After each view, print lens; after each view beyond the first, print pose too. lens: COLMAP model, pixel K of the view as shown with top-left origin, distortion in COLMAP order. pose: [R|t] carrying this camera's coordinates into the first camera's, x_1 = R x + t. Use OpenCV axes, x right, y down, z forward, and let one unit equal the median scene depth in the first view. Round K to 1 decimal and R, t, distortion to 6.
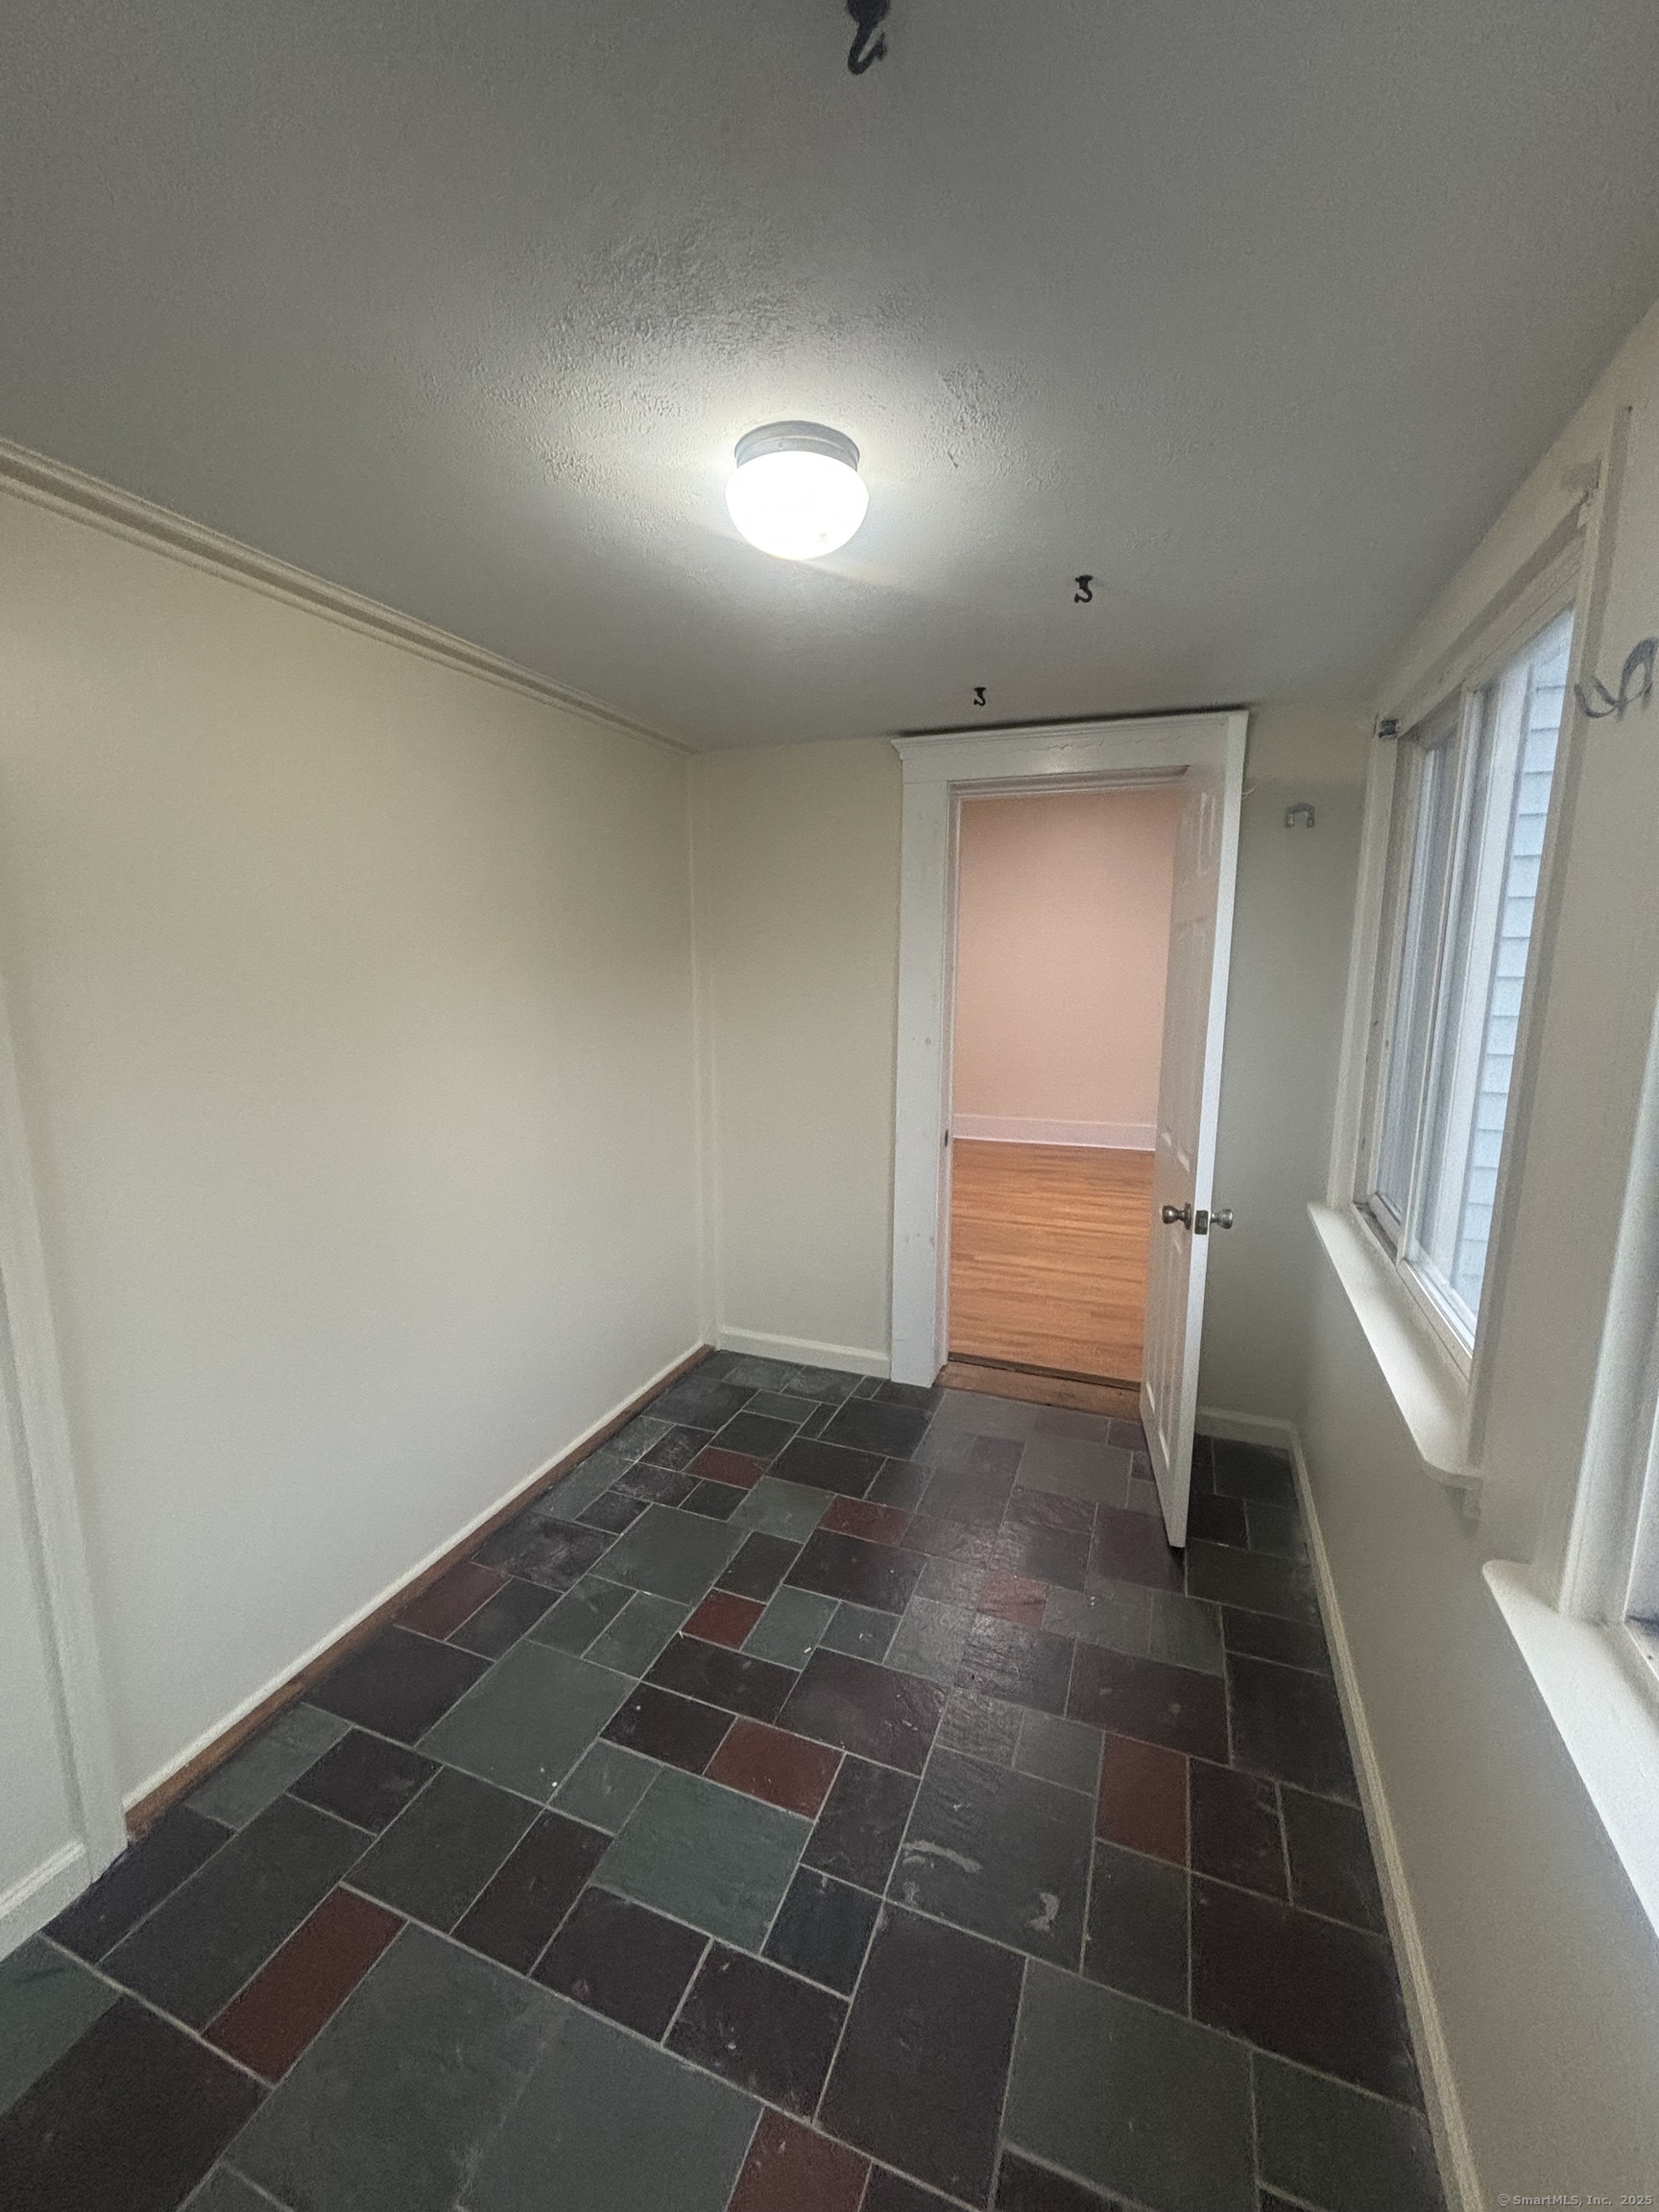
lens RADIAL K [[887.6, 0, 838.3], [0, 887.6, 1104.0], [0, 0, 1]] dist [0.000820, 0.000076]
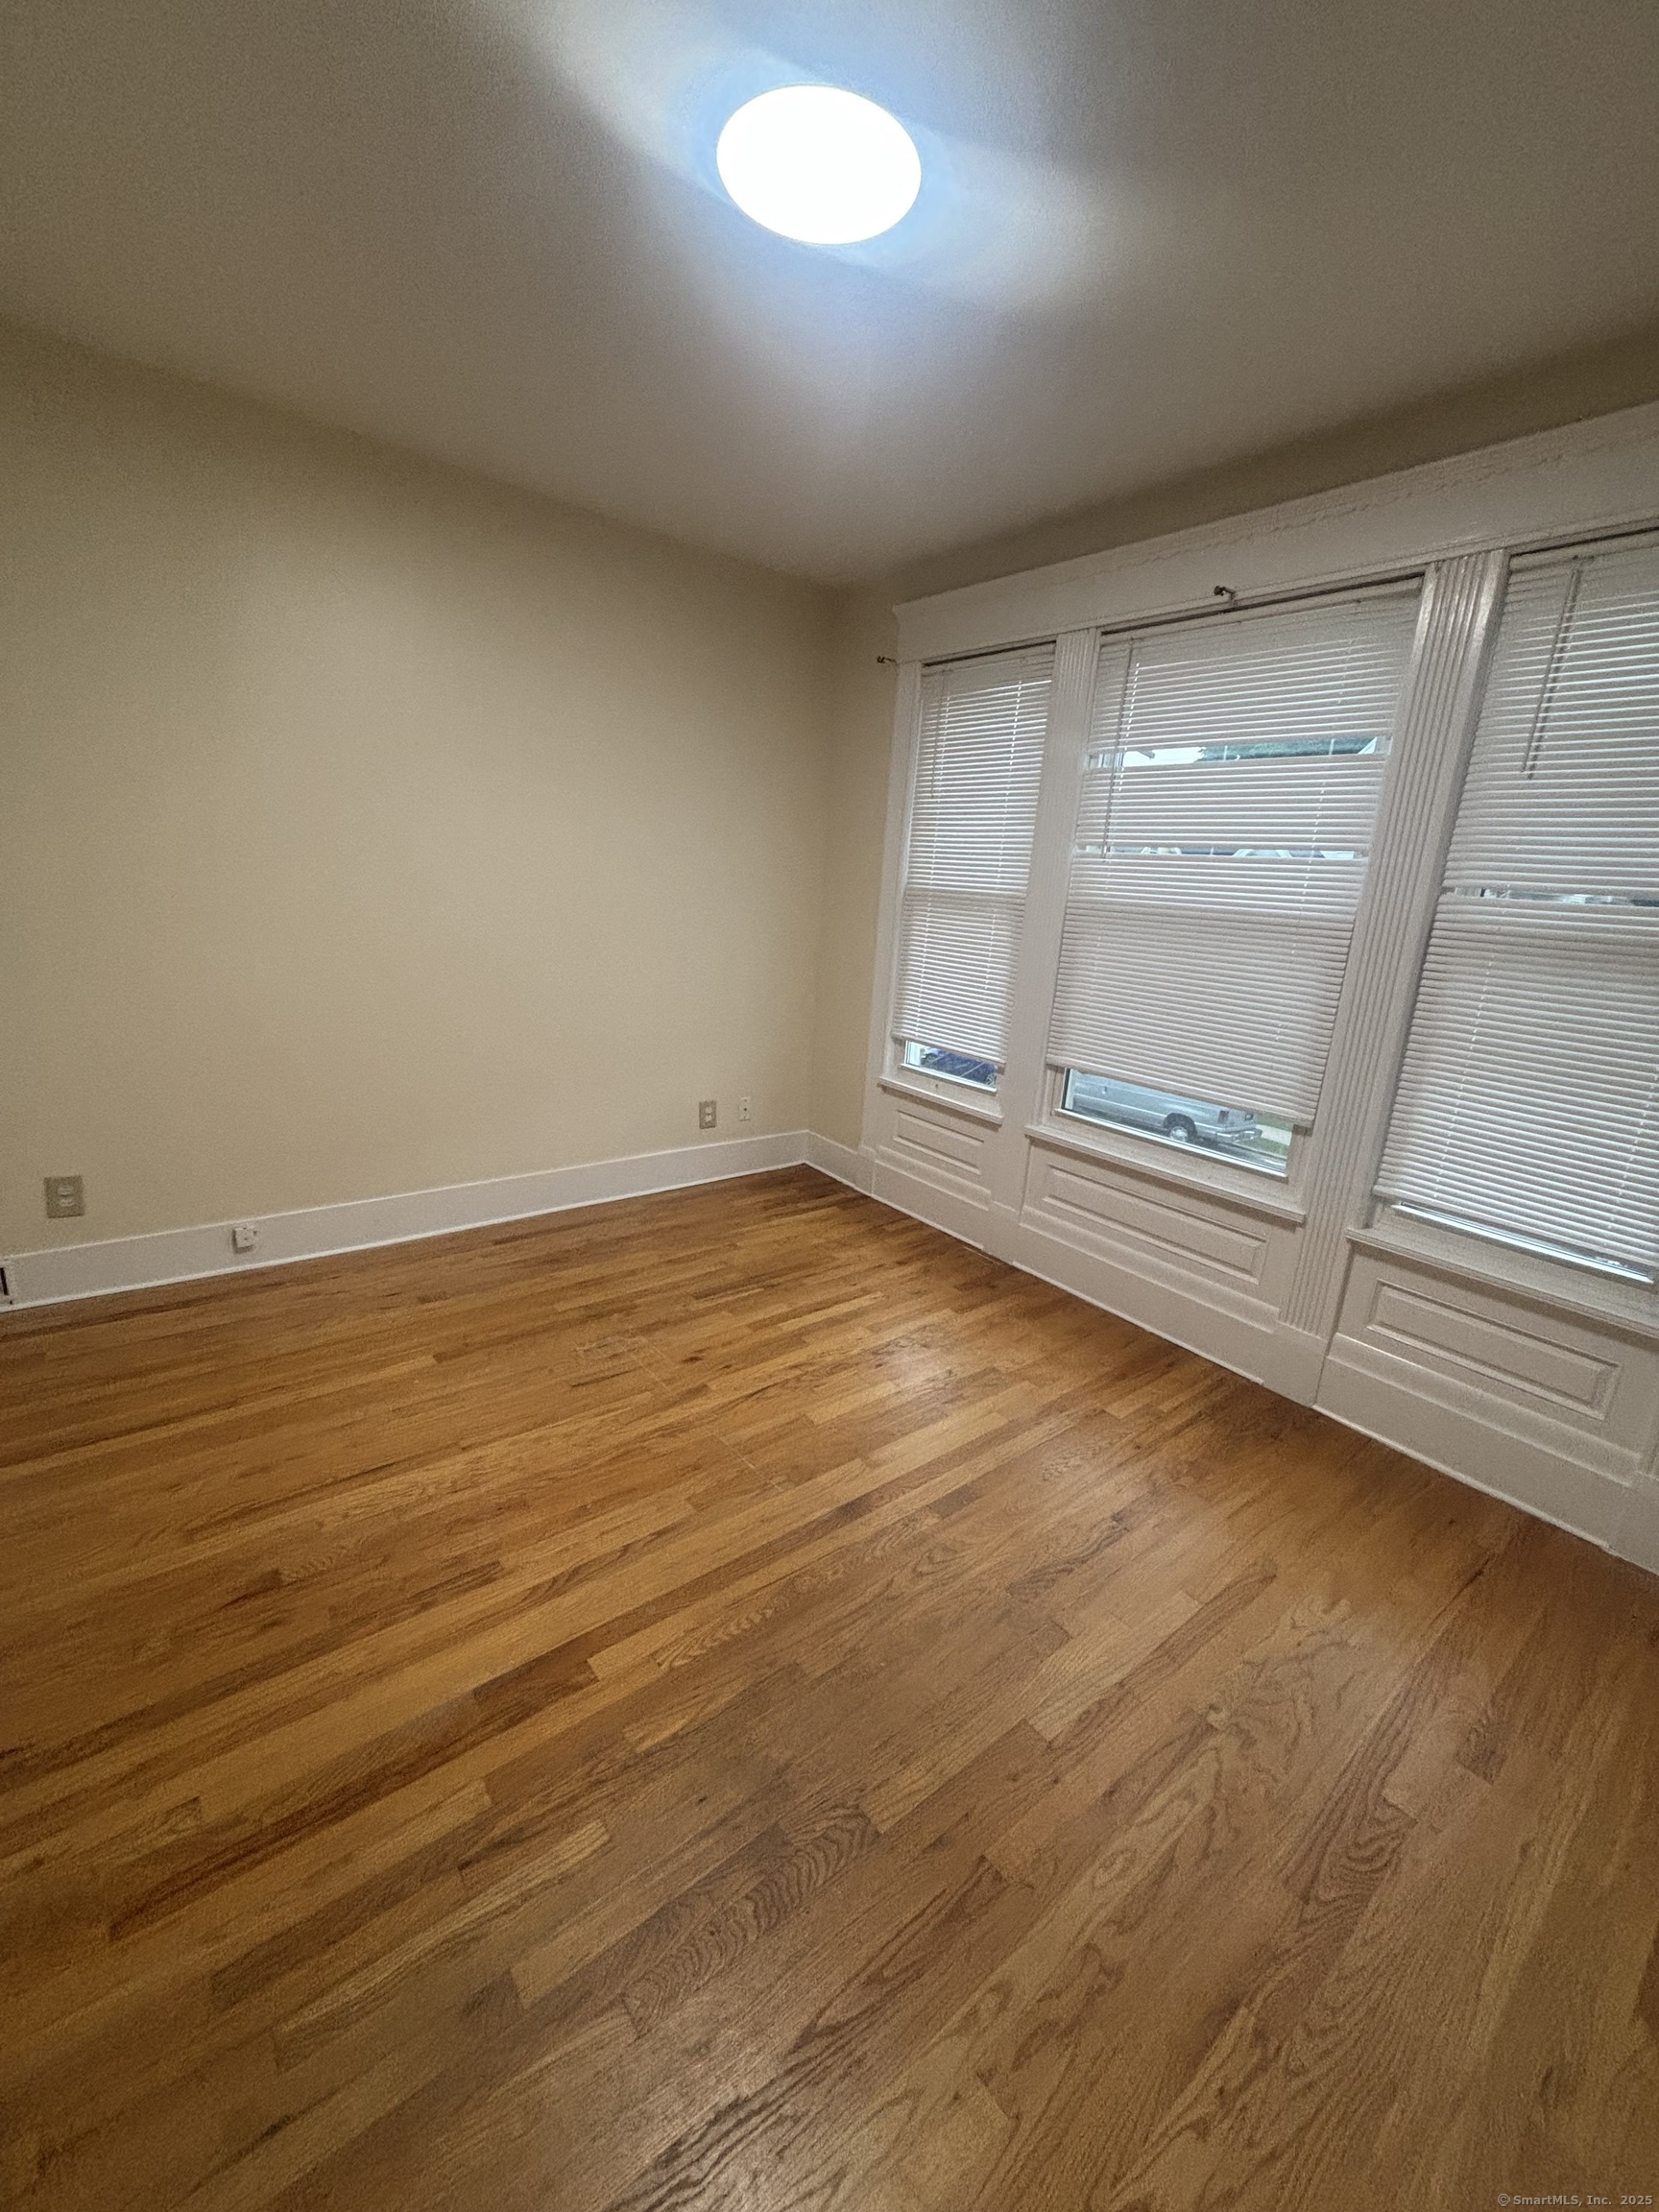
lens RADIAL K [[887.6, 0, 838.3], [0, 887.6, 1104.0], [0, 0, 1]] dist [0.000820, 0.000076]
pose [[0.493426, -0.179883, 0.850984, -0.154635], [0.073620, 0.983507, 0.165209, -0.150740], [-0.866667, -0.018869, 0.498531, 0.847535]]
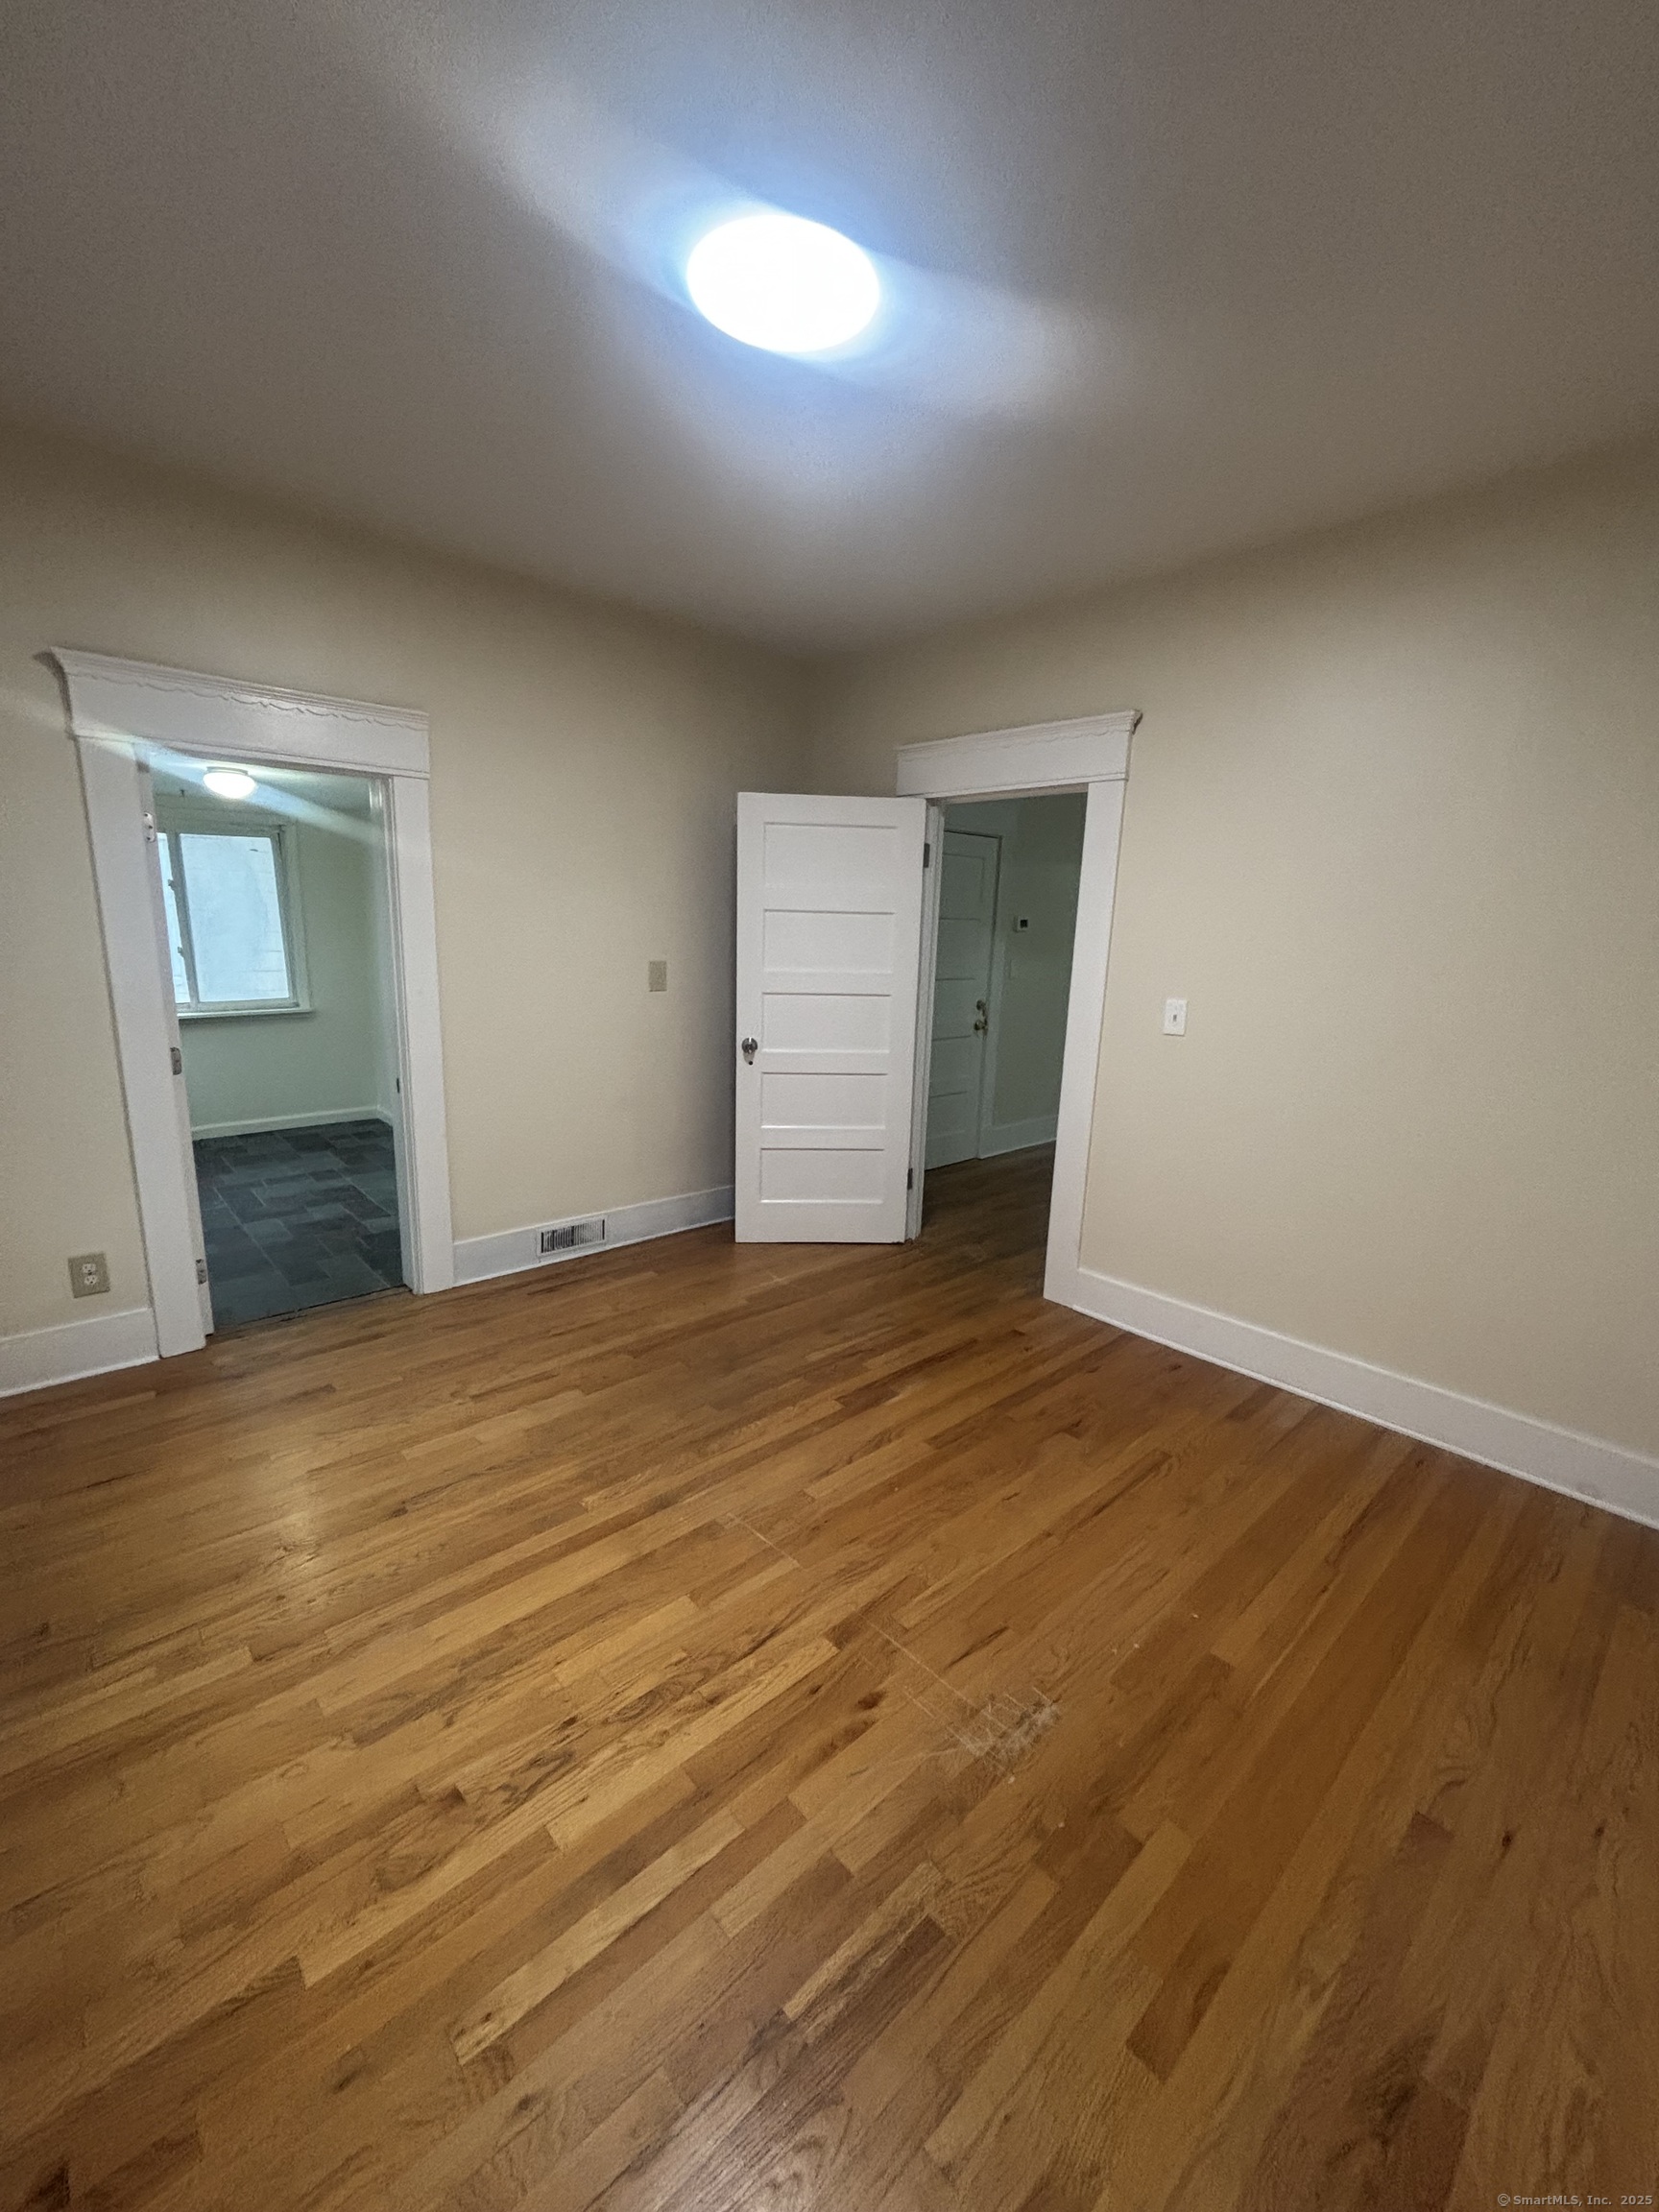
lens RADIAL K [[887.6, 0, 838.3], [0, 887.6, 1104.0], [0, 0, 1]] dist [0.000820, 0.000076]
pose [[-0.437431, 0.162261, -0.884492, 0.591280], [-0.187669, 0.945456, 0.266257, -0.233620], [0.879451, 0.282461, -0.383121, 1.297058]]
